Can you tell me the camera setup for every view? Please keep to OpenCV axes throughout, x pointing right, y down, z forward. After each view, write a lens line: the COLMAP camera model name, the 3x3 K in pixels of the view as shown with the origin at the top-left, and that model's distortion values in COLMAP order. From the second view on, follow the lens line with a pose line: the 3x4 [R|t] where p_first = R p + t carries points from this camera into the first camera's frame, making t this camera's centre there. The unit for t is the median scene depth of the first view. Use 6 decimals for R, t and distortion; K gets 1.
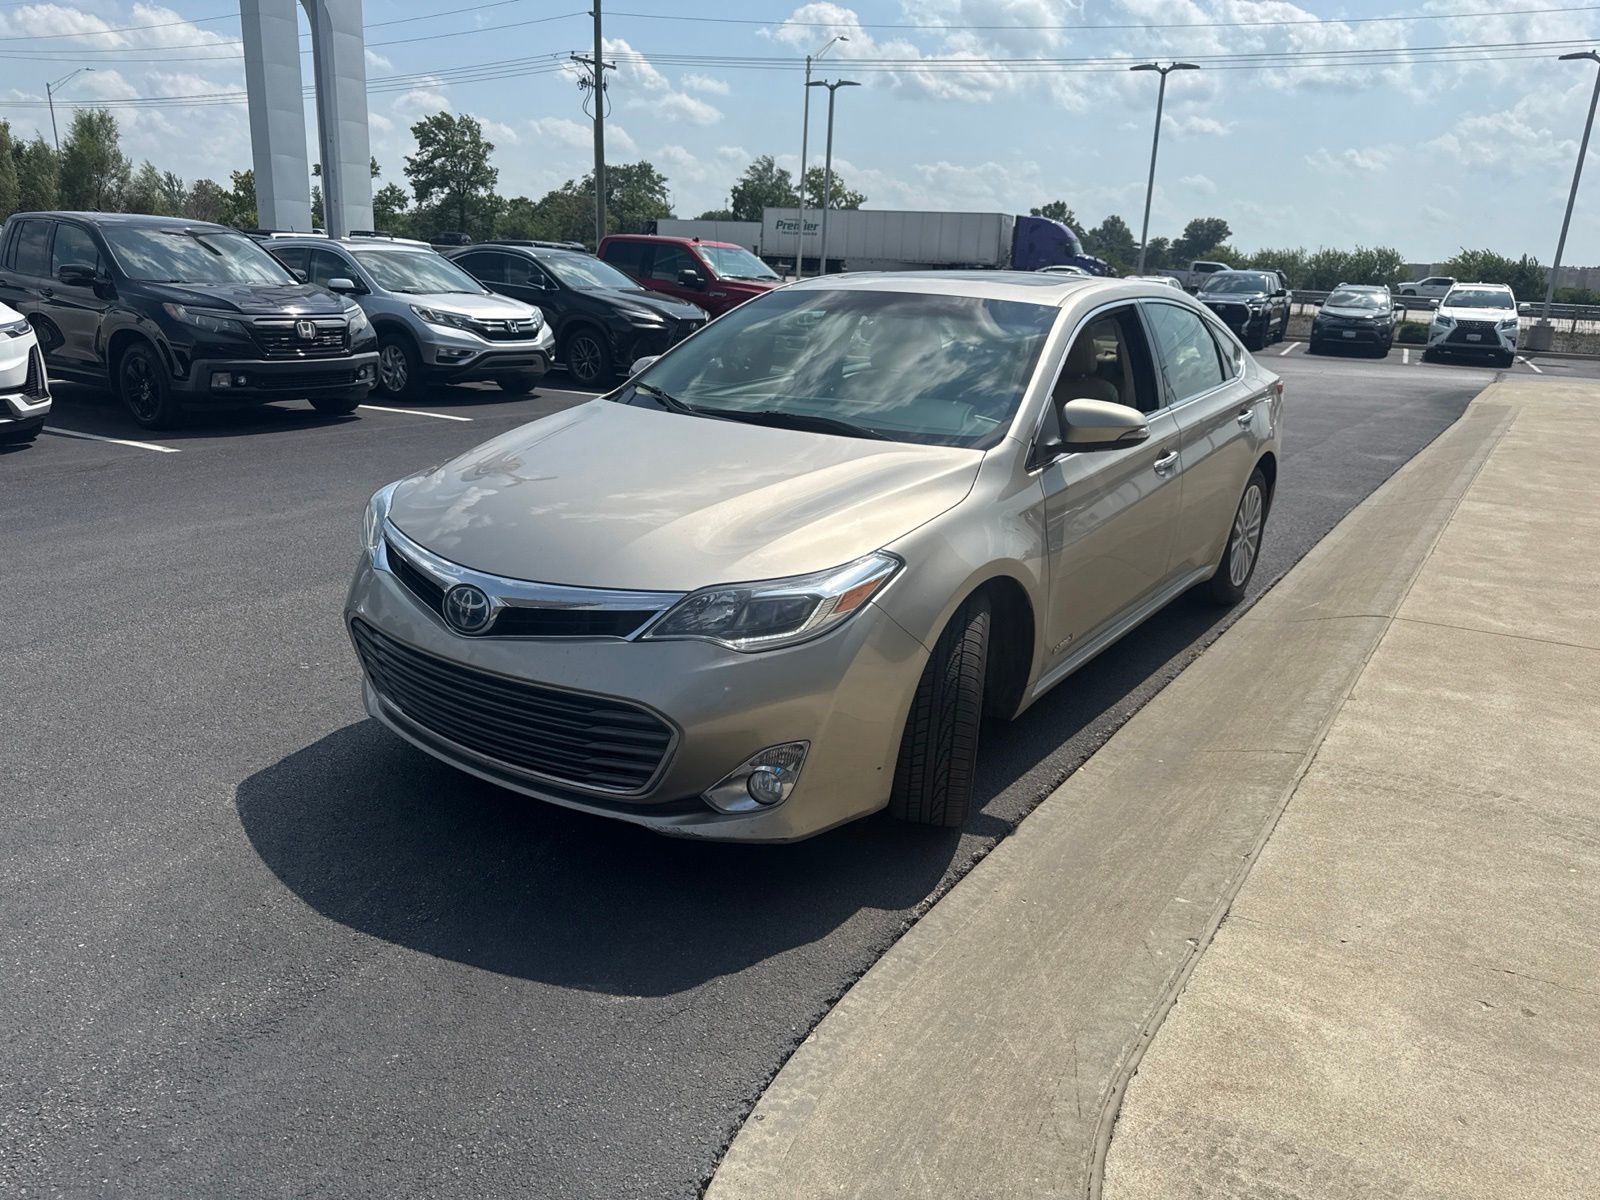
lens RADIAL K [[1068.3, 0, 799.4], [0, 1068.3, 594.1], [0, 0, 1]] dist [0.081165, -0.067495]
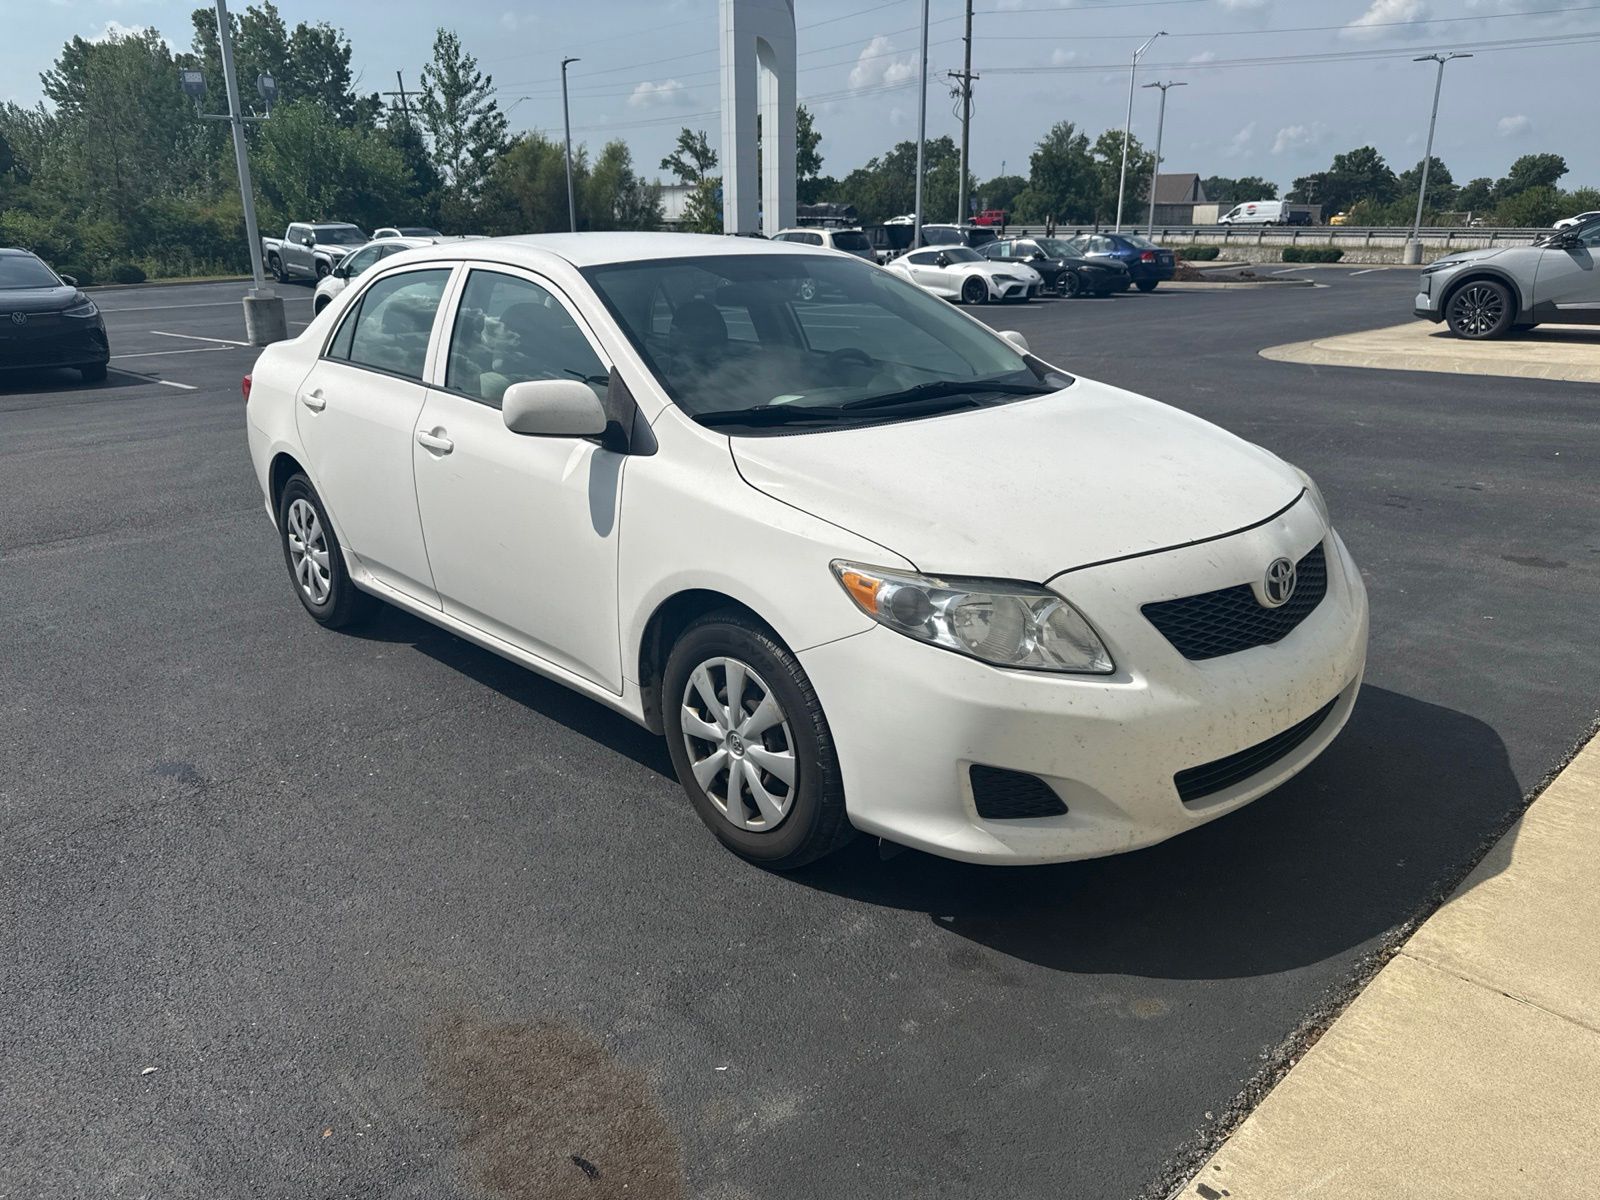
lens RADIAL K [[1068.3, 0, 799.4], [0, 1068.3, 594.1], [0, 0, 1]] dist [0.081165, -0.067495]
pose [[0.971162, 0.034884, -0.235854, -0.017819], [-0.028629, 0.999143, 0.029894, 0.033673], [0.236694, -0.022280, 0.971329, -0.111275]]
